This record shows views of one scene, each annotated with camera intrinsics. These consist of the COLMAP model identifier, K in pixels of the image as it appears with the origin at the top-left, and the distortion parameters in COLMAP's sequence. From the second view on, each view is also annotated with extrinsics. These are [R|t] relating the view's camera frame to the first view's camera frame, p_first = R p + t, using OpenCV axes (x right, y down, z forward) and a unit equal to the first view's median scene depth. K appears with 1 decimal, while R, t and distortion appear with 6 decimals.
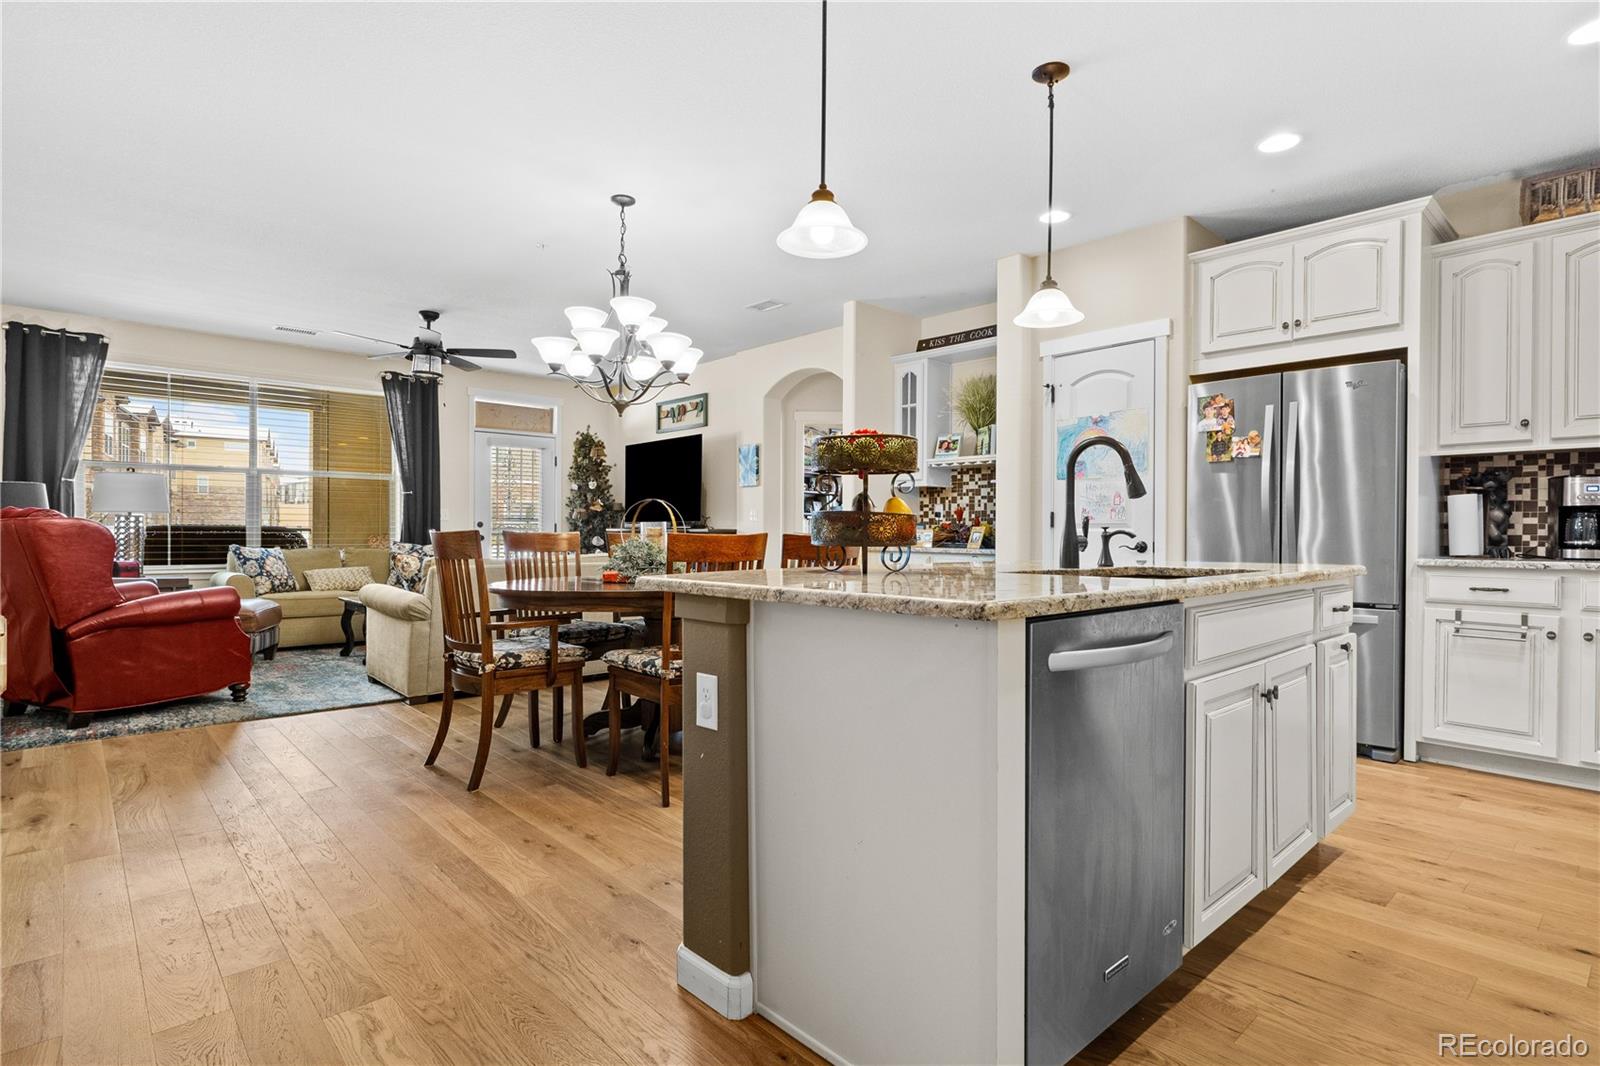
lens RADIAL K [[811.7, 0, 799.8], [0, 811.7, 534.5], [0, 0, 1]] dist [-0.009300, 0.000236]
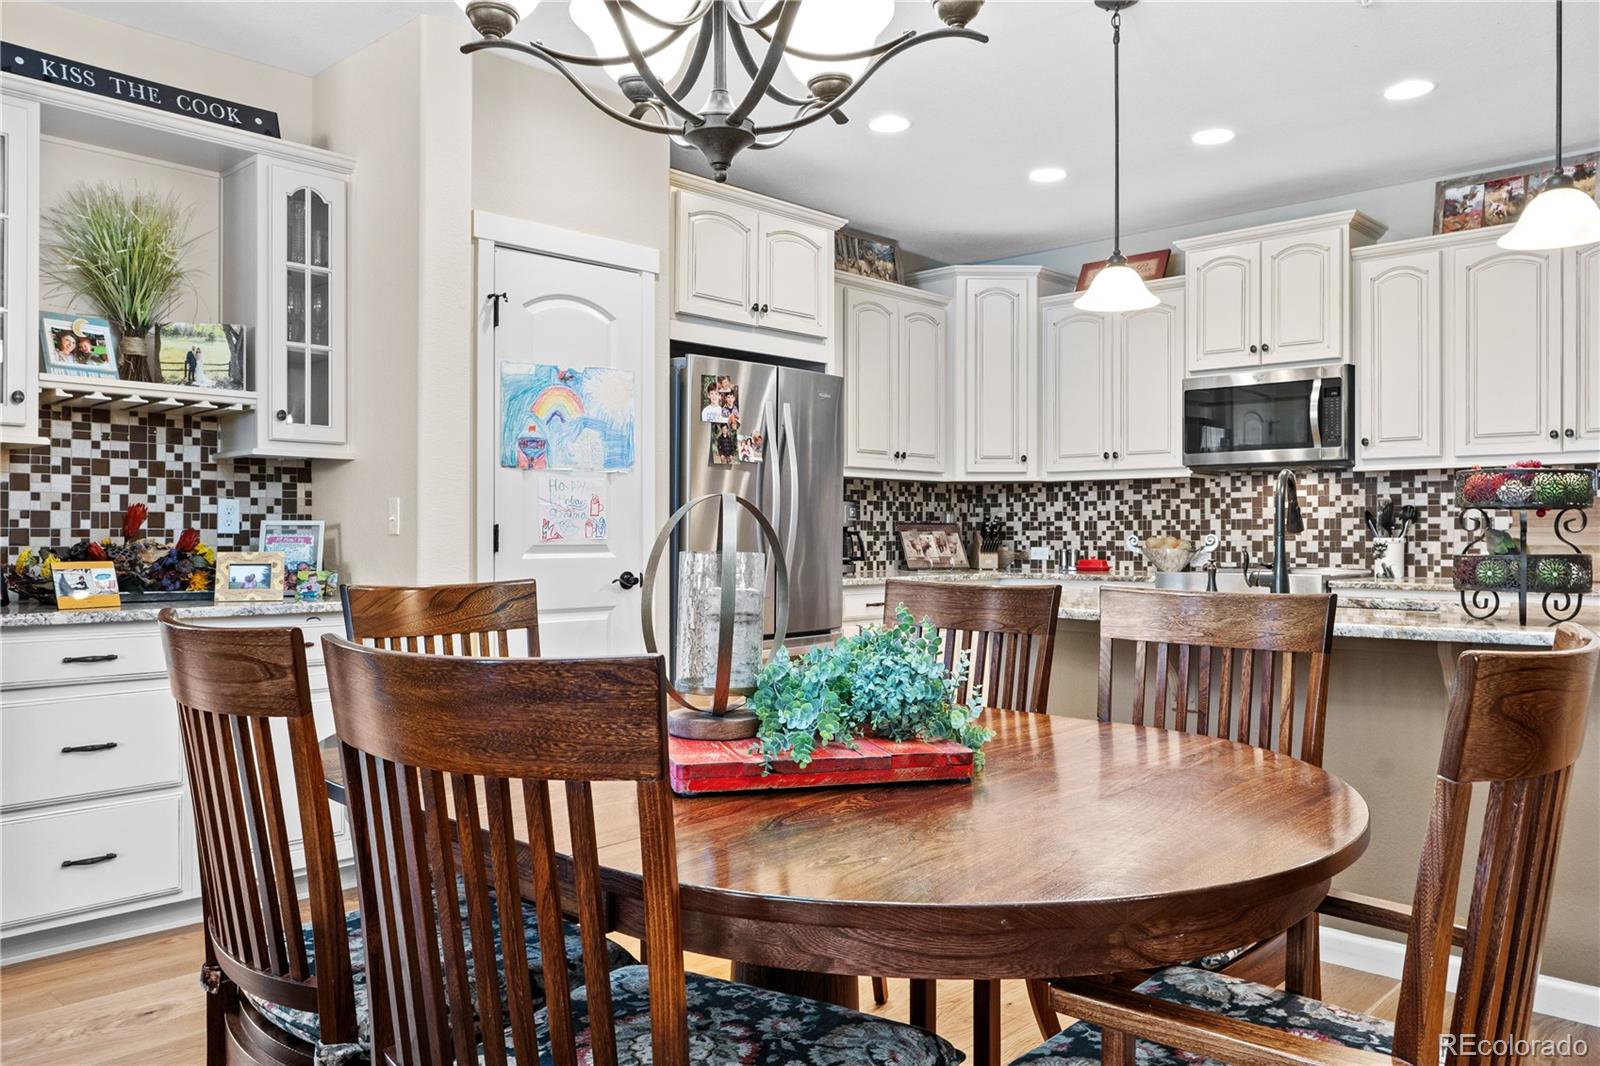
lens RADIAL K [[1197.6, 0, 800.1], [0, 1197.6, 529.4], [0, 0, 1]] dist [0.002530, -0.001015]
pose [[-0.081494, -0.005726, 0.996657, -0.461654], [0.001113, 0.999982, 0.005836, -0.025904], [-0.996673, 0.001584, -0.081487, 0.763081]]
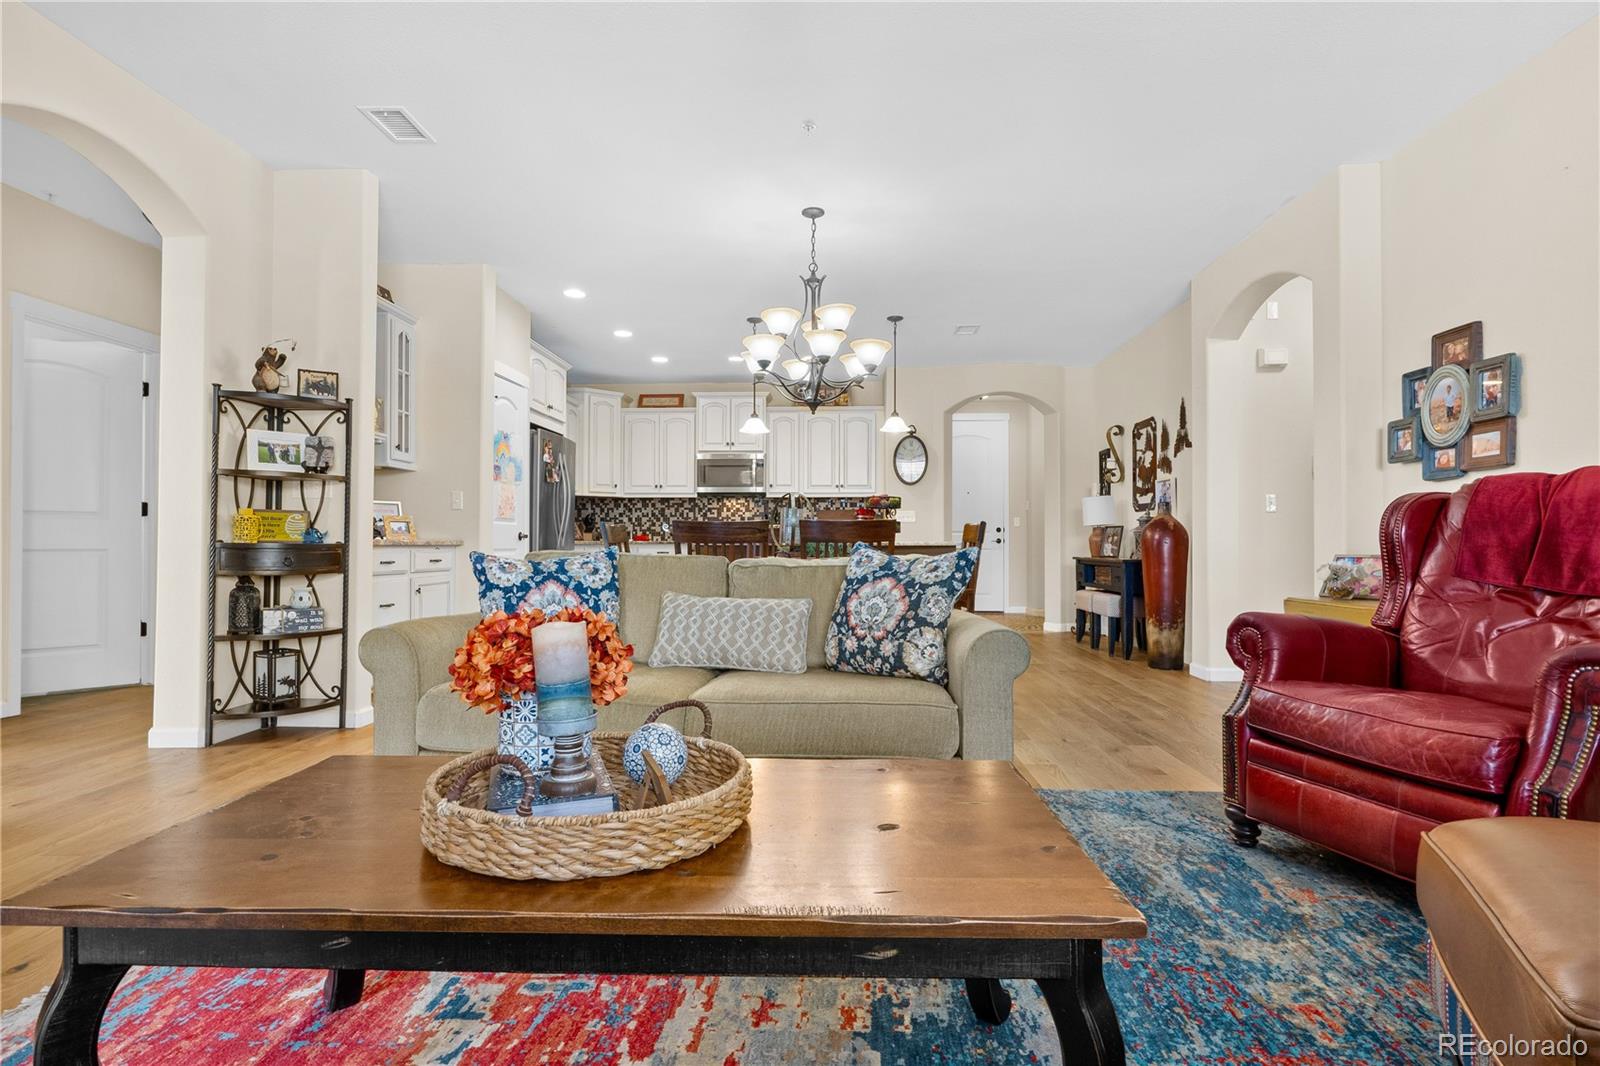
lens RADIAL K [[811.7, 0, 798.3], [0, 811.7, 535.5], [0, 0, 1]] dist [-0.009300, 0.000236]
pose [[-0.710758, -0.004086, 0.703425, -0.712129], [-0.006861, 0.999976, -0.001123, 0.010044], [-0.703403, -0.005625, -0.710769, 1.336374]]
